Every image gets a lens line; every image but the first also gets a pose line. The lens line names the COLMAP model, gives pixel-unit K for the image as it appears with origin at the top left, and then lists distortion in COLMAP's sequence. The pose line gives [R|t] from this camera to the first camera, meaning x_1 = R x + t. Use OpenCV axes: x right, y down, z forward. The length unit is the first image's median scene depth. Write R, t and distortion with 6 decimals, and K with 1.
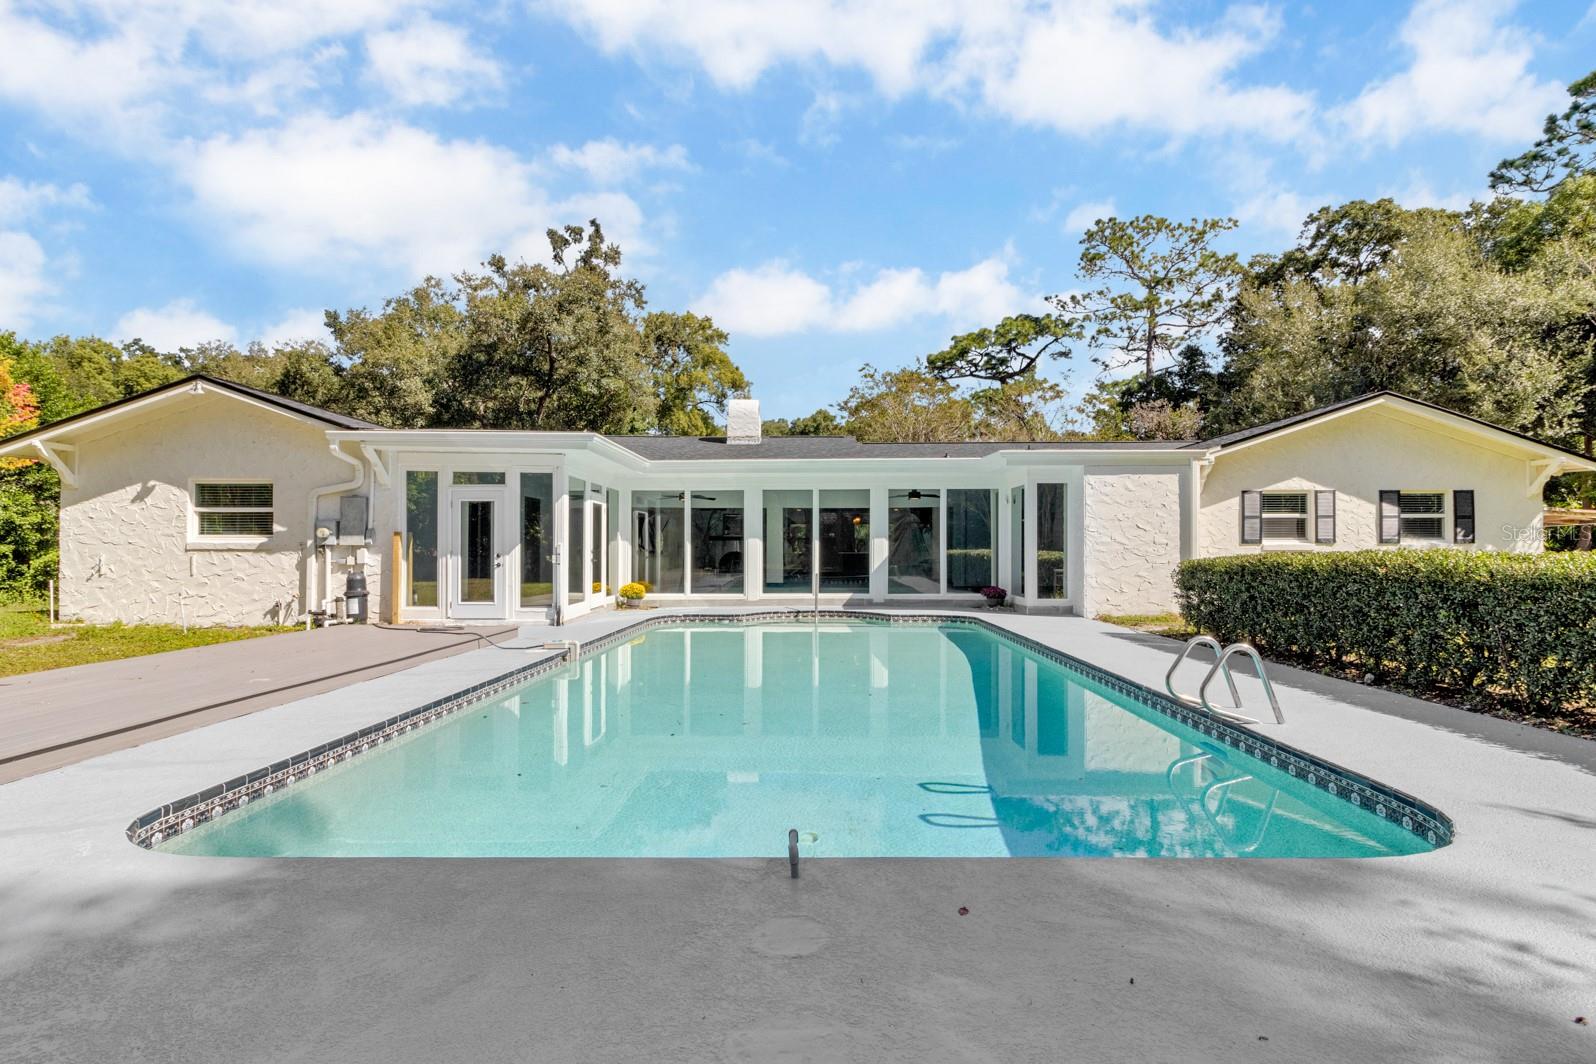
lens RADIAL K [[766.8, 0, 798.0], [0, 766.8, 532.0], [0, 0, 1]] dist [0.001211, 0.000547]
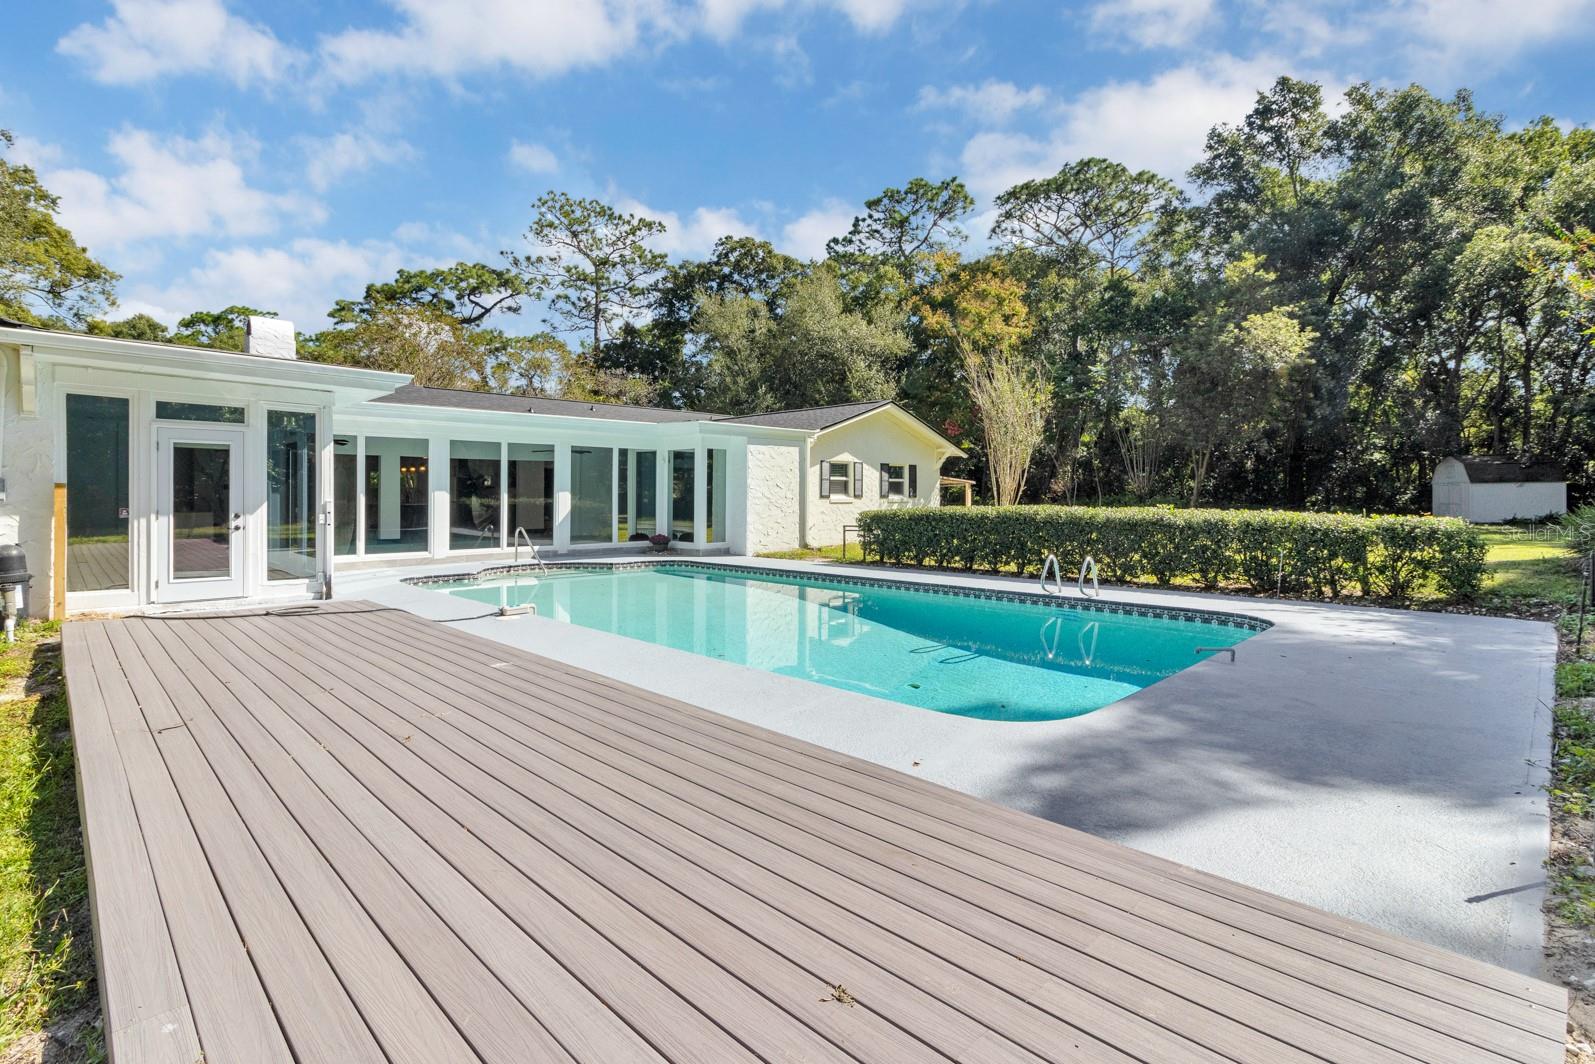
lens RADIAL K [[746.2, 0, 792.3], [0, 746.2, 491.5], [0, 0, 1]] dist [0.000050, 0.000074]
pose [[0.706455, 0.005787, 0.707734, -0.396277], [-0.017870, 0.999794, 0.009662, -0.008095], [-0.707532, -0.019473, 0.706413, 0.057912]]
